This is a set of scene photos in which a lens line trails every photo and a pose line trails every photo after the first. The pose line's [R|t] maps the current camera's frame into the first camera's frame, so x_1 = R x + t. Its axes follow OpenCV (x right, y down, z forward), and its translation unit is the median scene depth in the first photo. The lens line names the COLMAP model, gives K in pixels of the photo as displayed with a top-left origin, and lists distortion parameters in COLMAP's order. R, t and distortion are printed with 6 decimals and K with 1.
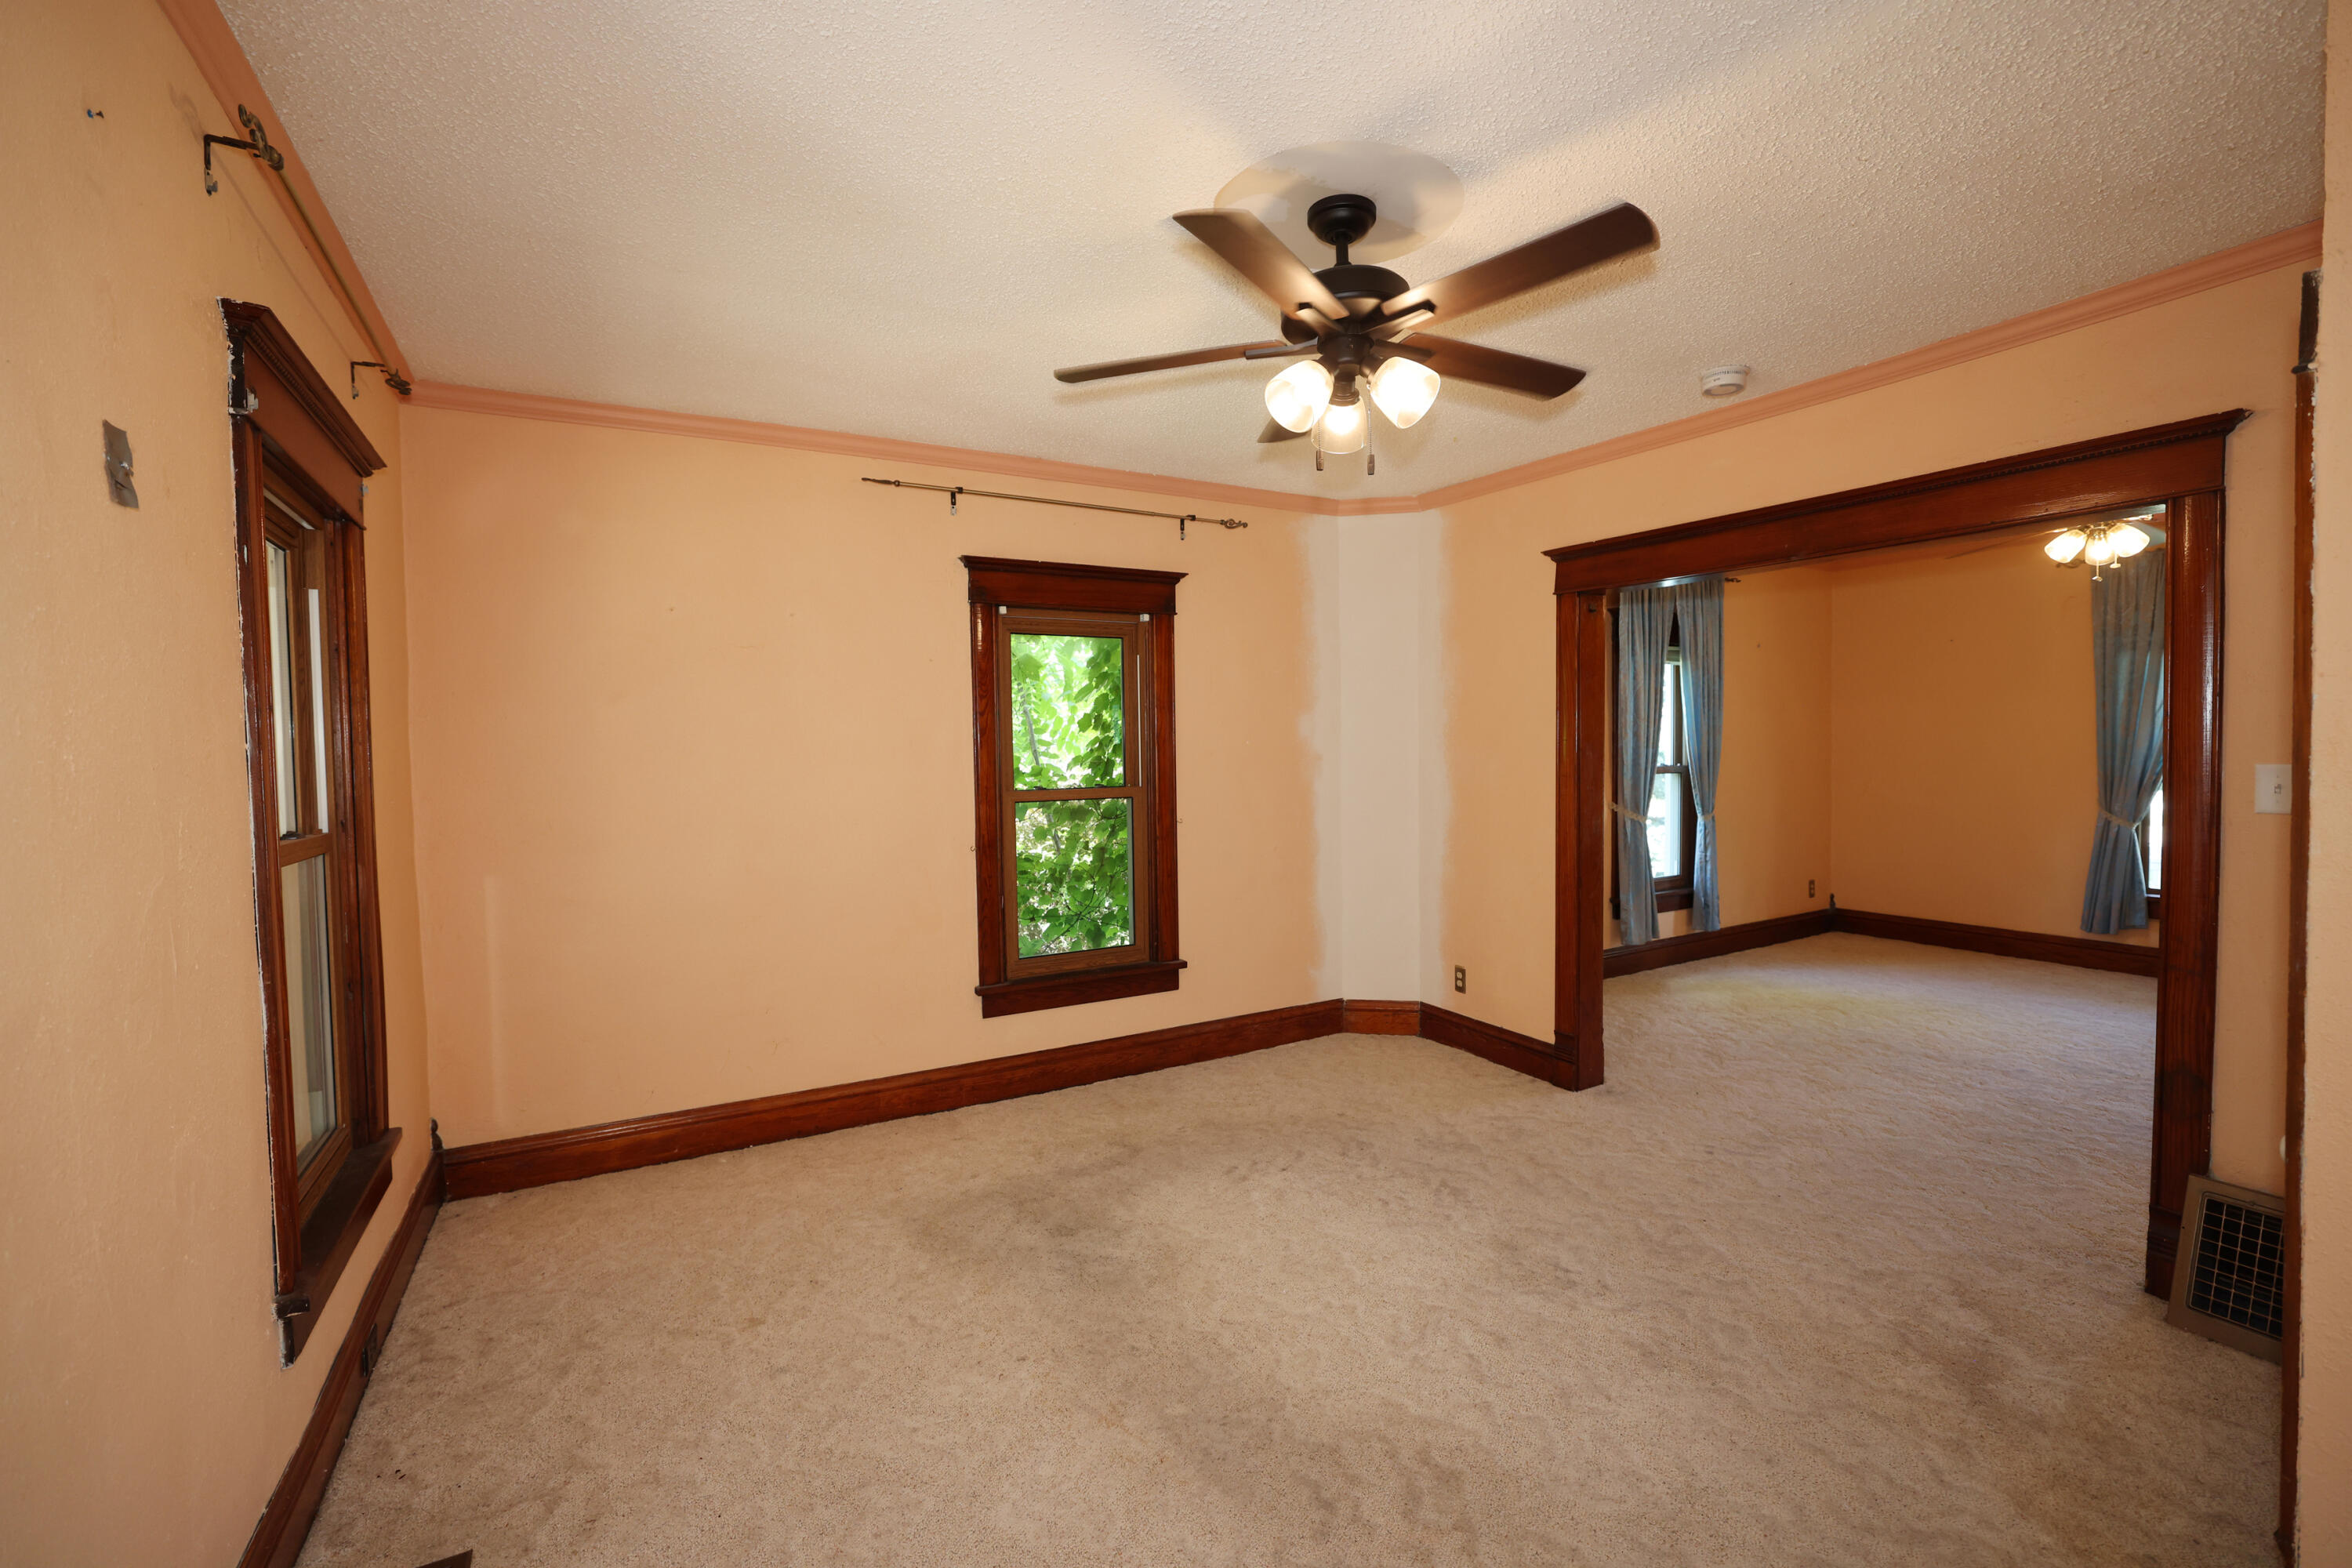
lens RADIAL K [[1006.9, 0, 1171.8], [0, 1006.9, 792.7], [0, 0, 1]] dist [-0.047102, 0.018863]
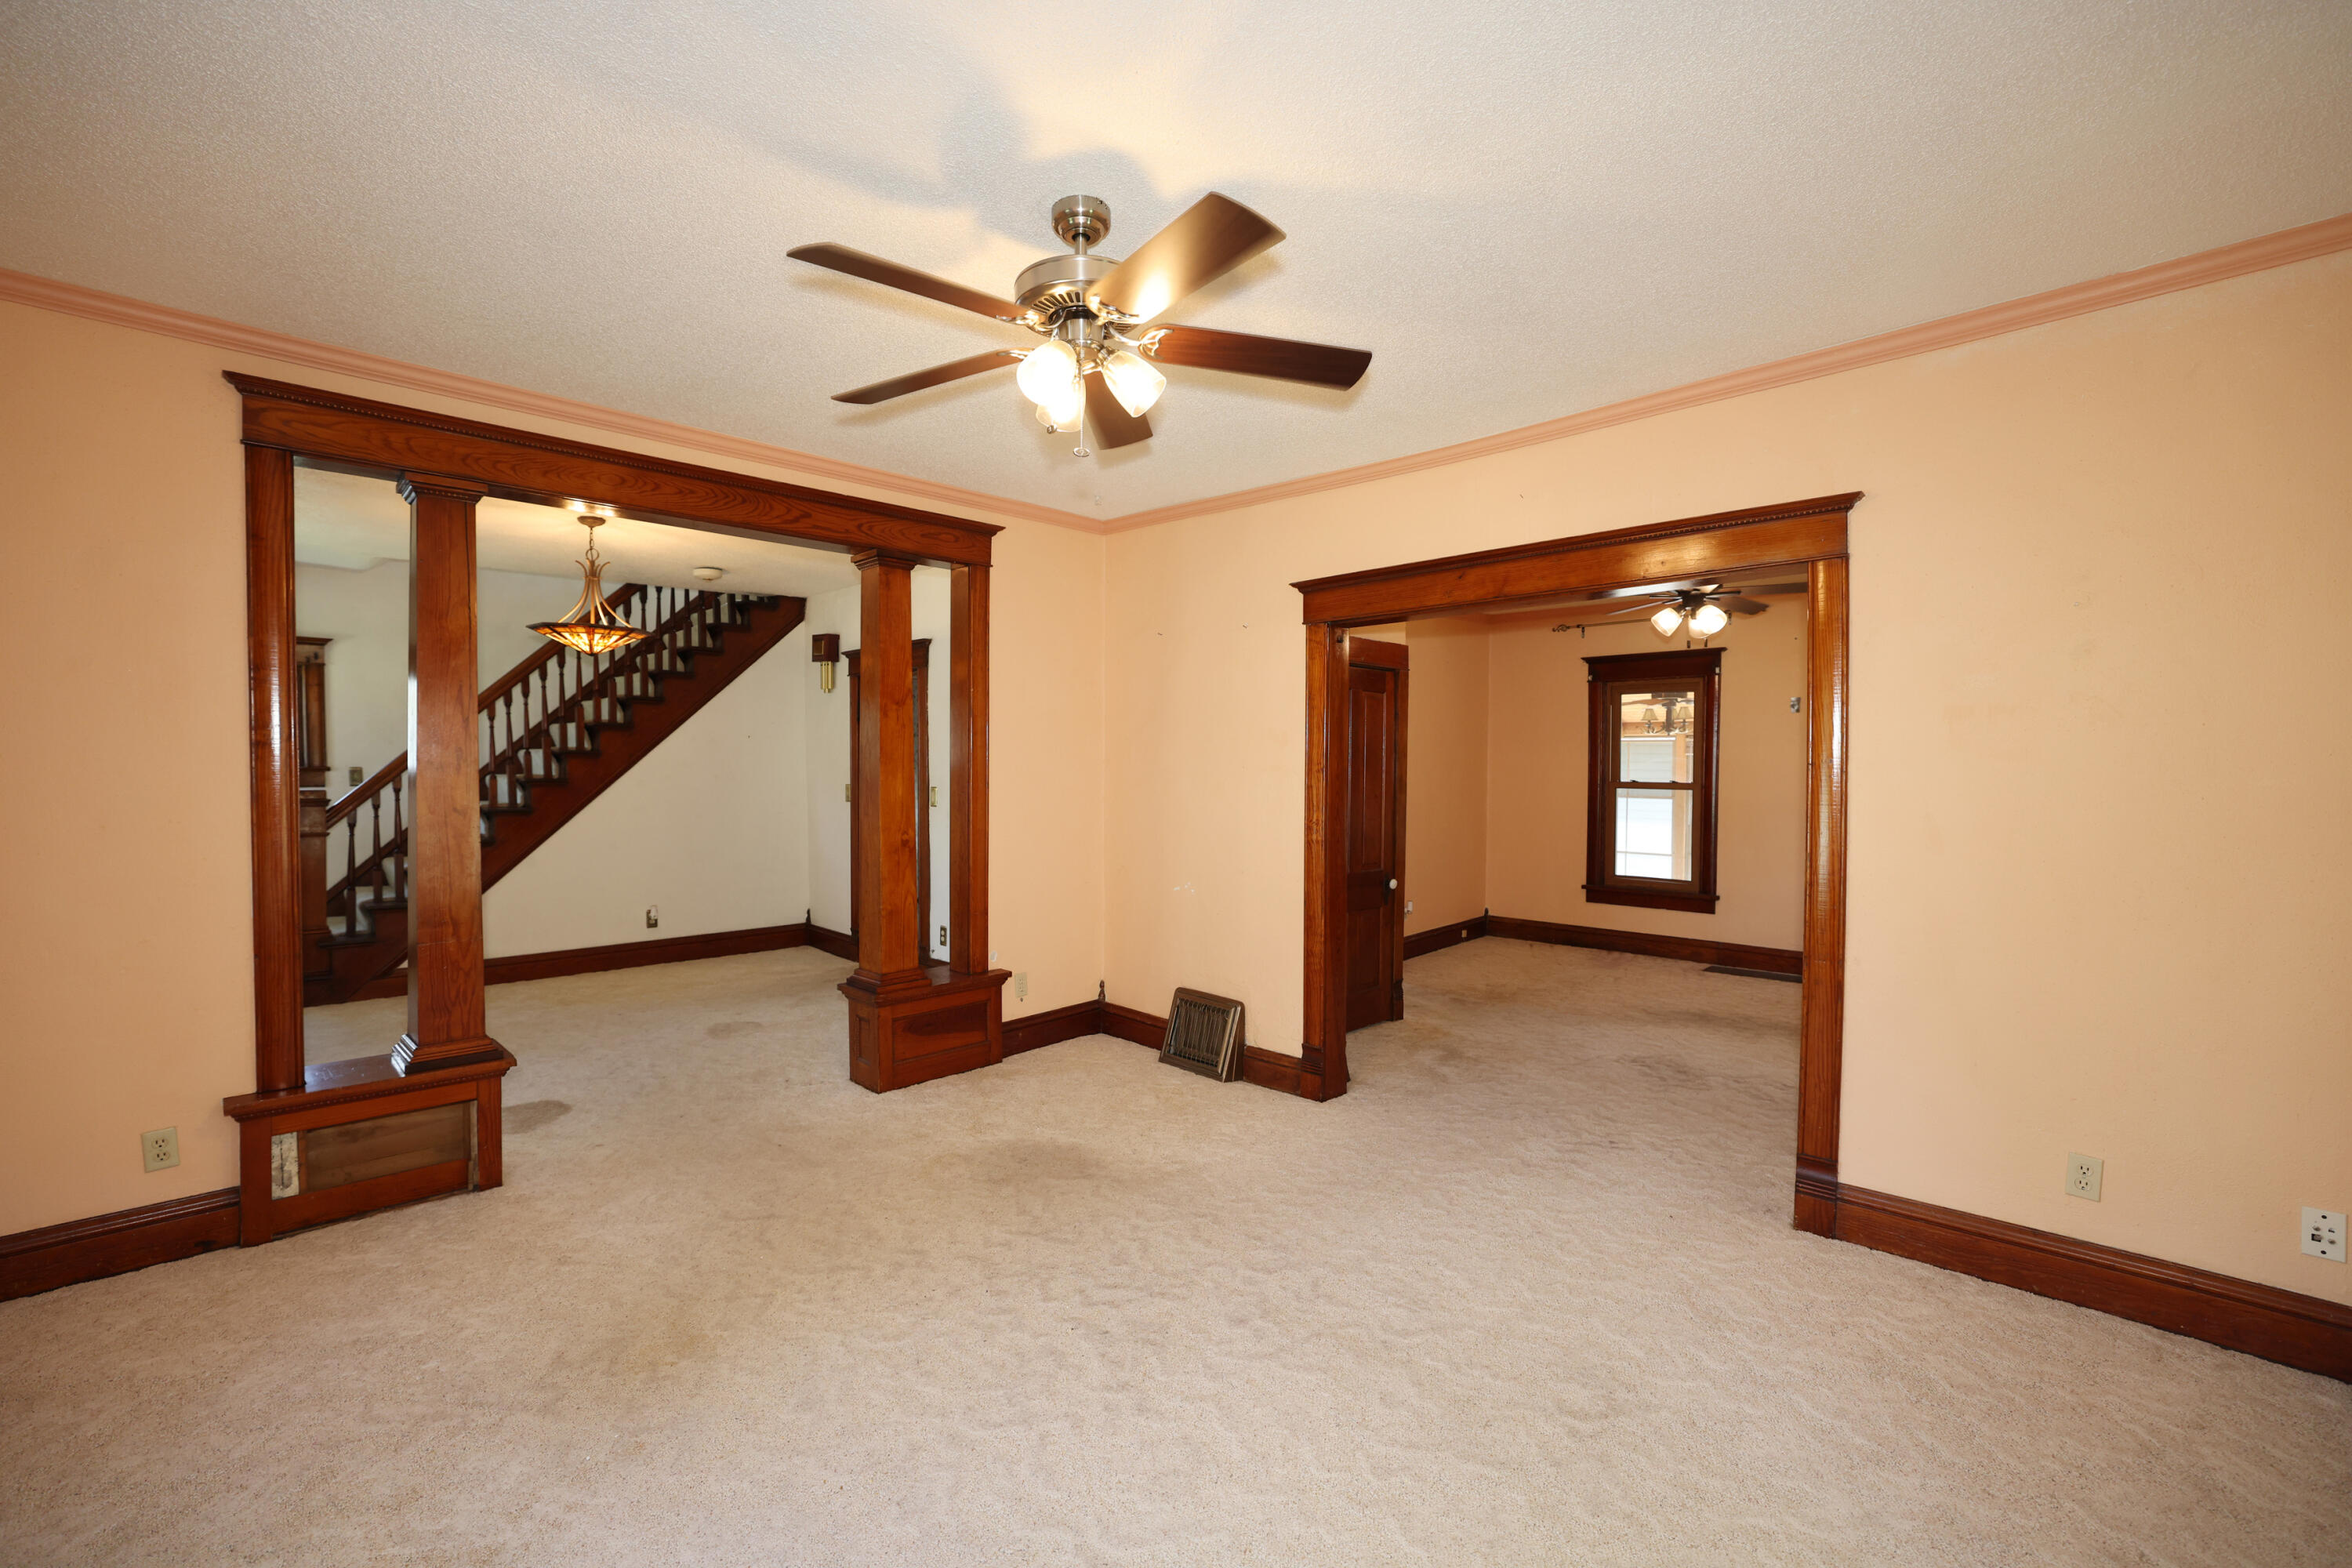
lens RADIAL K [[1006.9, 0, 1171.8], [0, 1006.9, 792.7], [0, 0, 1]] dist [-0.047102, 0.018863]
pose [[-0.961183, 0.023519, -0.274907, 0.754102], [0.003026, 0.997199, 0.074731, -0.059728], [0.275895, 0.070998, -0.958562, 1.094781]]
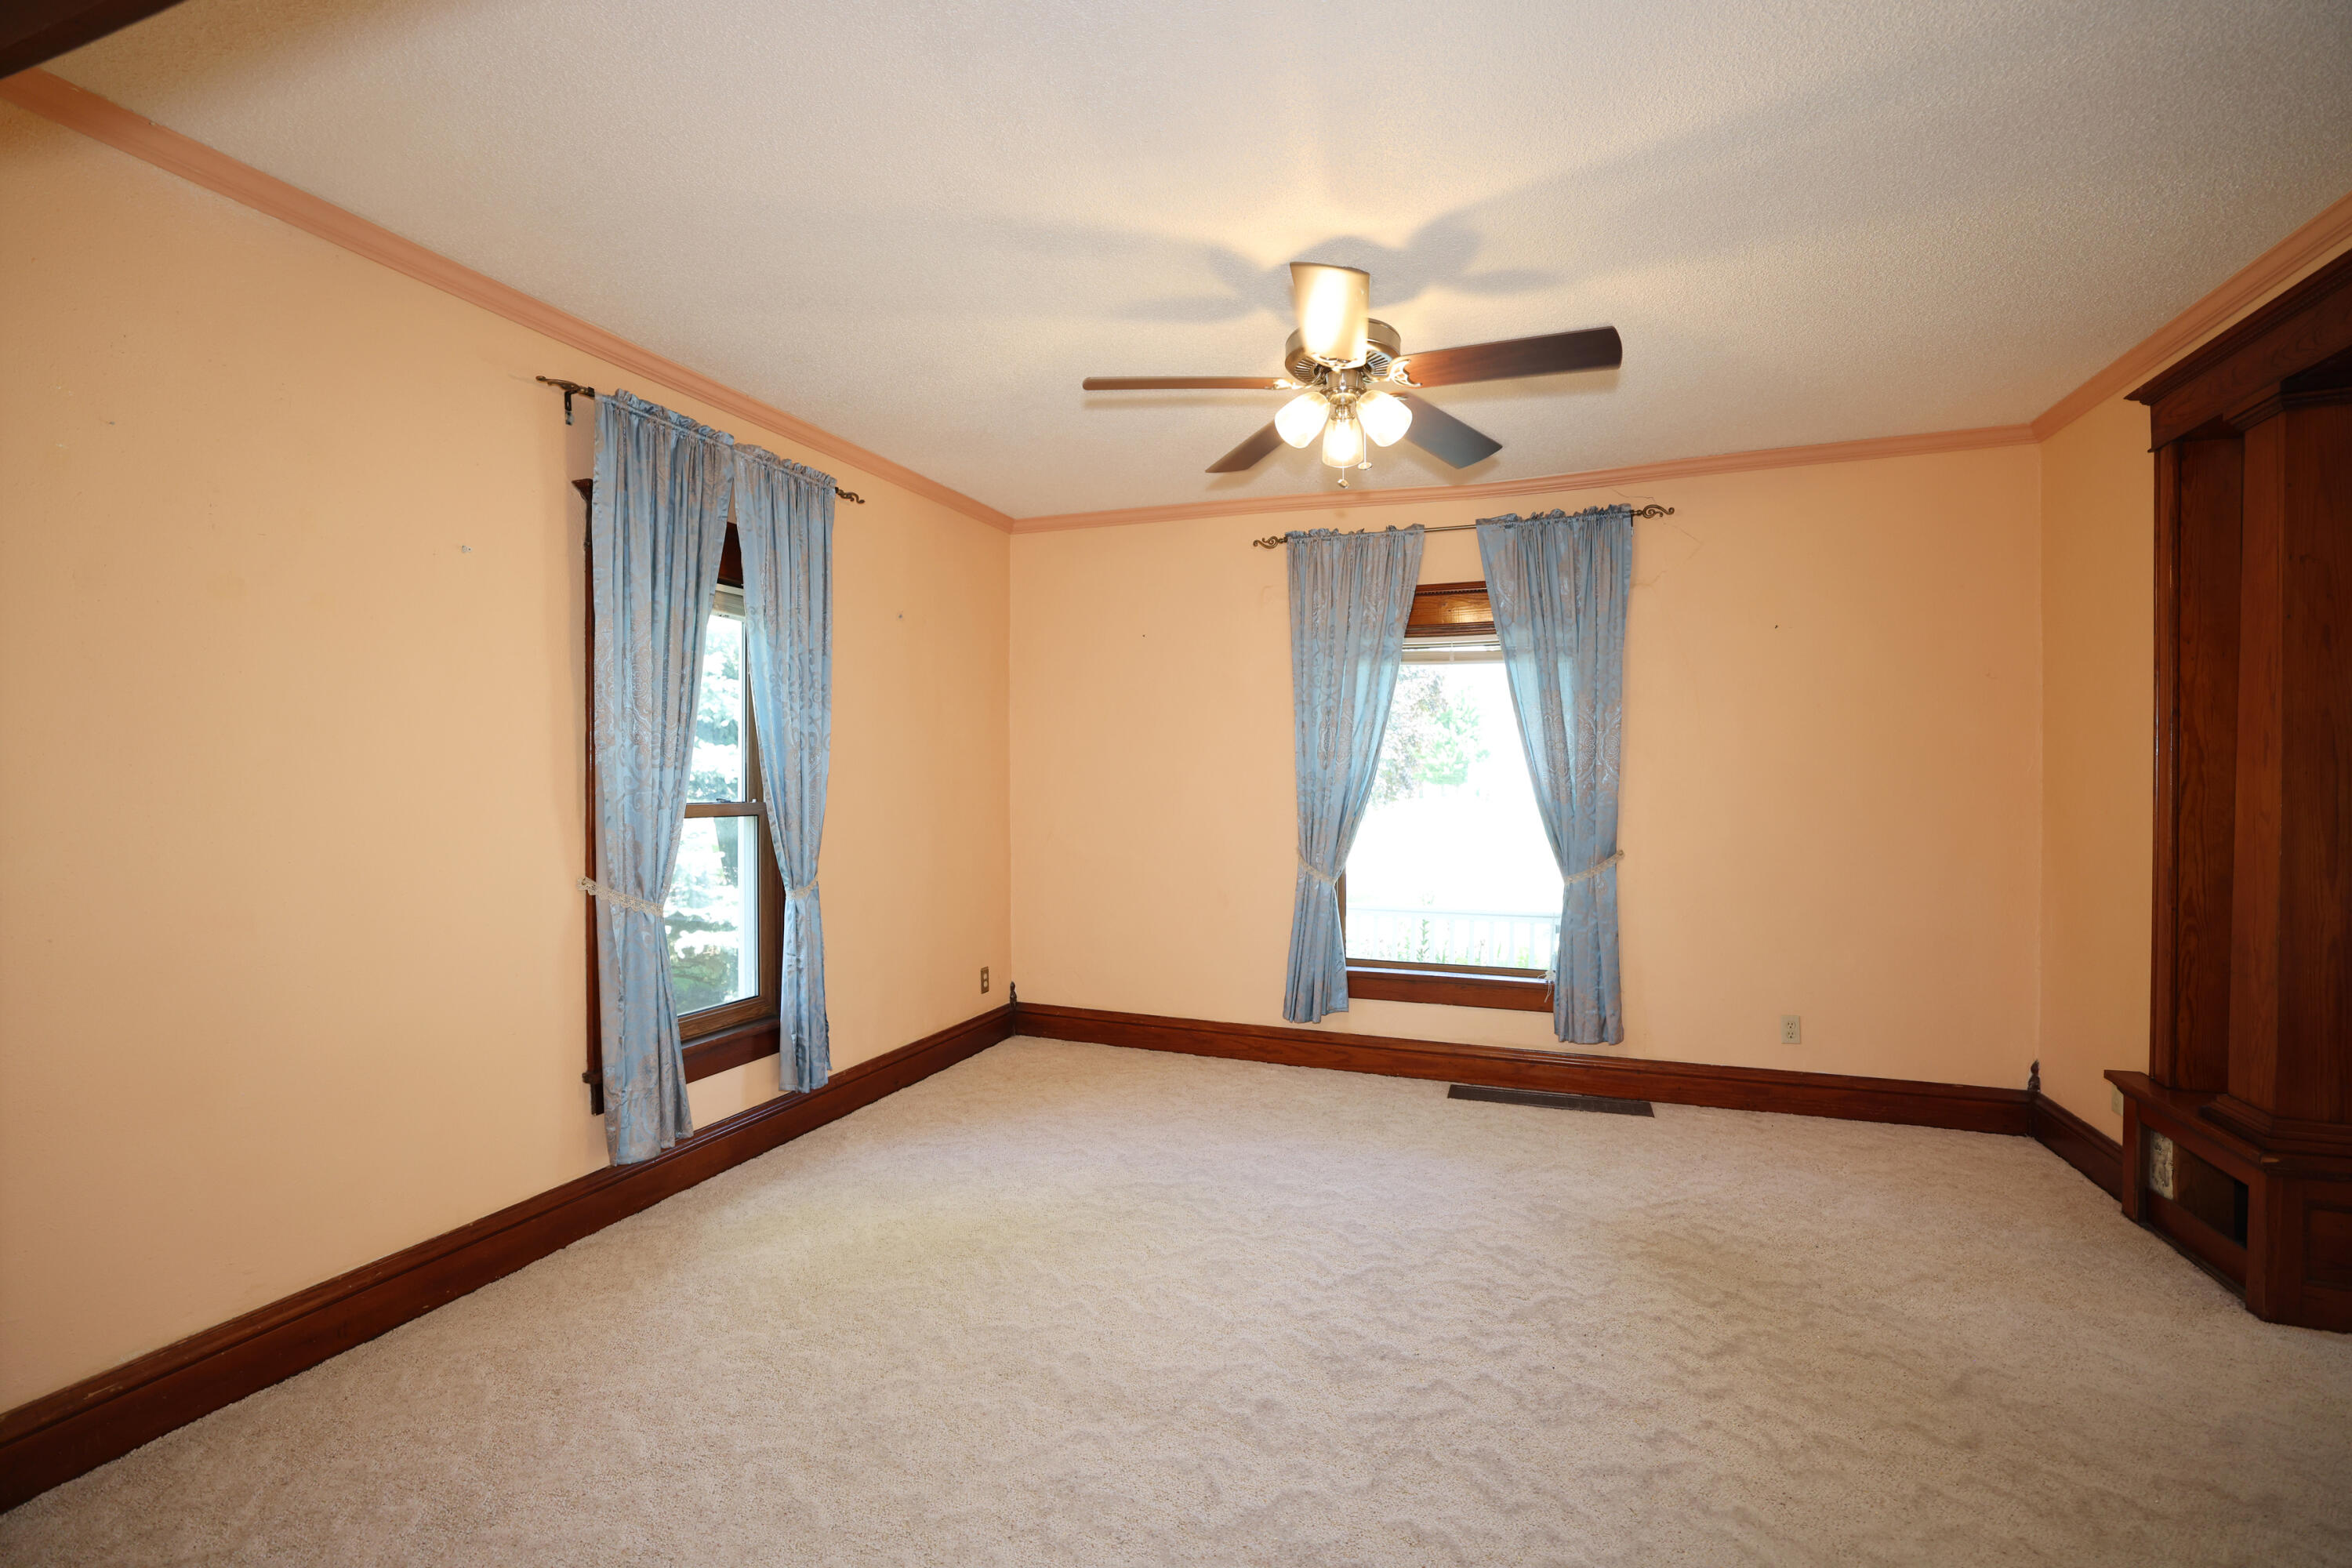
lens RADIAL K [[1006.9, 0, 1171.8], [0, 1006.9, 792.7], [0, 0, 1]] dist [-0.047102, 0.018863]
pose [[0.768305, 0.010016, 0.640006, 0.348265], [0.013087, 0.999423, -0.031351, -0.012848], [-0.639951, 0.032462, 0.767730, 0.437746]]
